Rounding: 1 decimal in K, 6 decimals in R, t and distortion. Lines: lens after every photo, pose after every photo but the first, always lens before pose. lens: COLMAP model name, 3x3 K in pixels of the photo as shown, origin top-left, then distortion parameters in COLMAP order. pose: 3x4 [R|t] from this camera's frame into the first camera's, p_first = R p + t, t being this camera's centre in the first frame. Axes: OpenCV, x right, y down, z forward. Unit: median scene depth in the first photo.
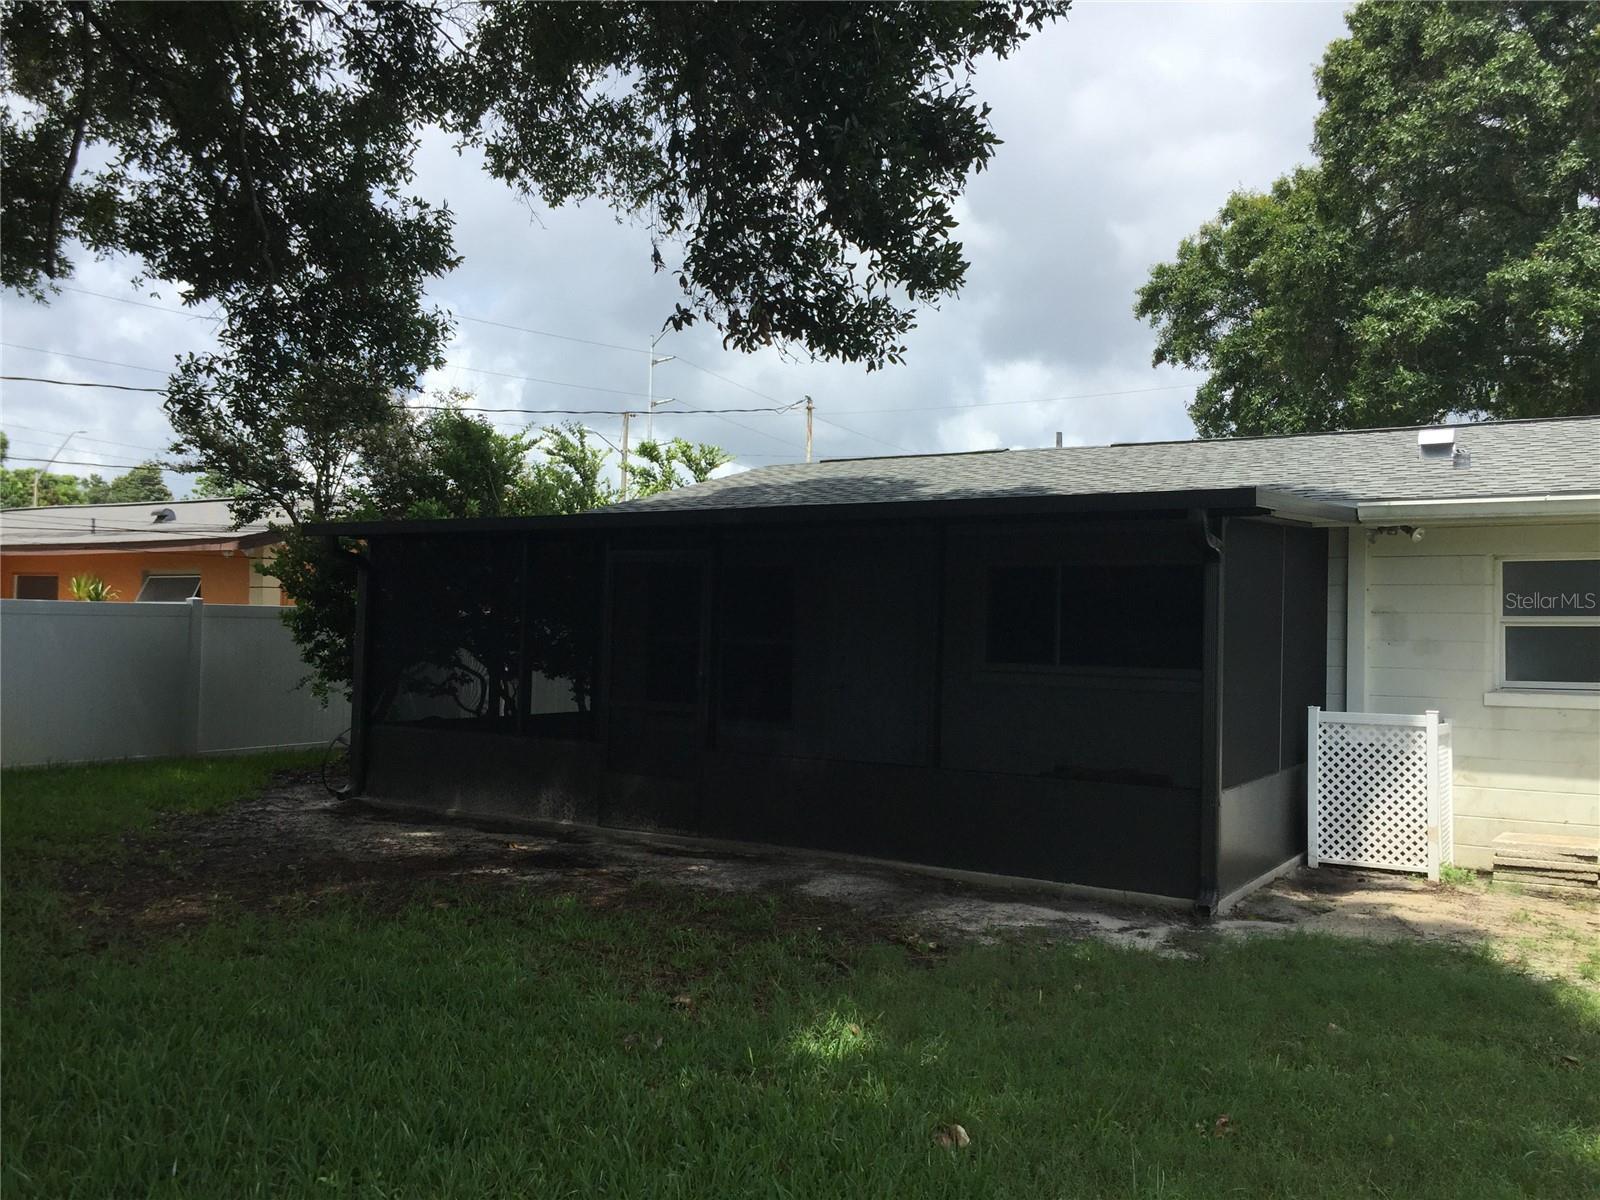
lens RADIAL K [[1379.7, 0, 800.0], [0, 1379.7, 600.0], [0, 0, 1]] dist [0.090687, -0.110630]
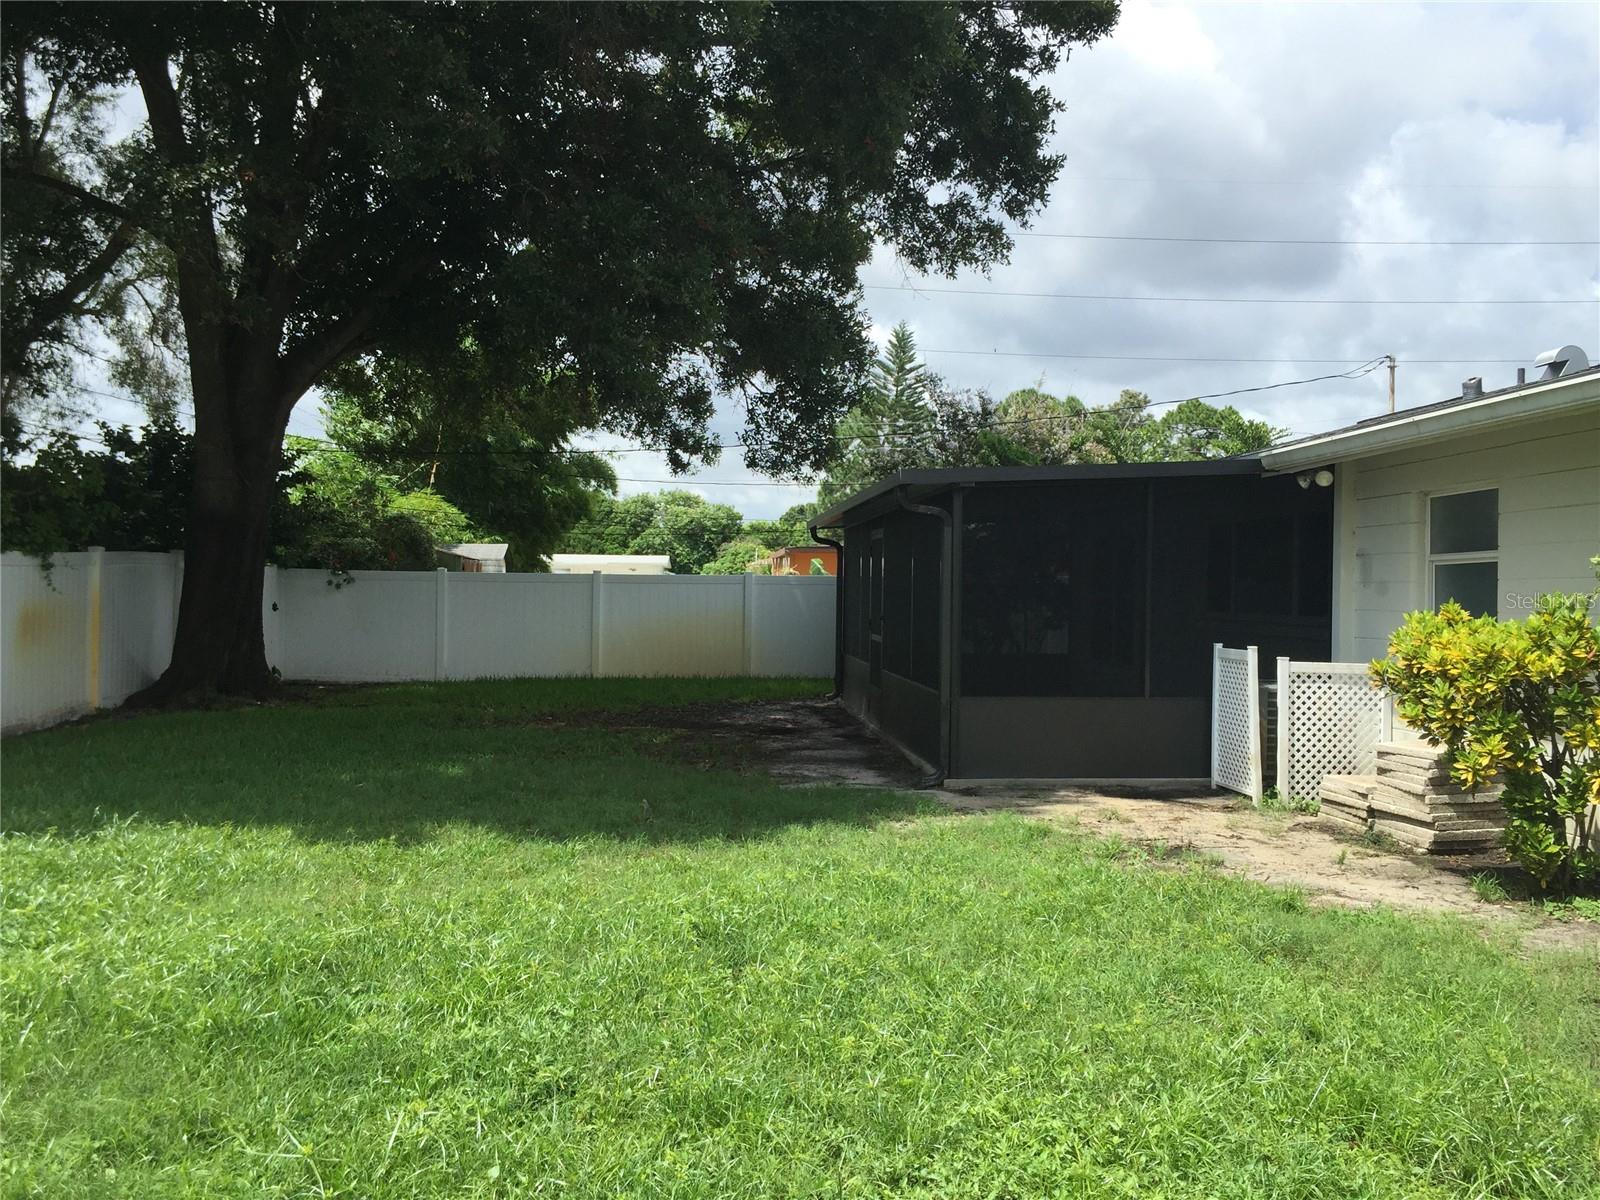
lens RADIAL K [[1379.7, 0, 800.0], [0, 1379.7, 600.0], [0, 0, 1]] dist [0.090687, -0.110630]
pose [[0.601347, -0.021333, -0.798703, 1.031032], [0.035258, 0.999378, -0.000147, 0.028117], [0.798210, -0.028072, 0.601725, 0.076158]]
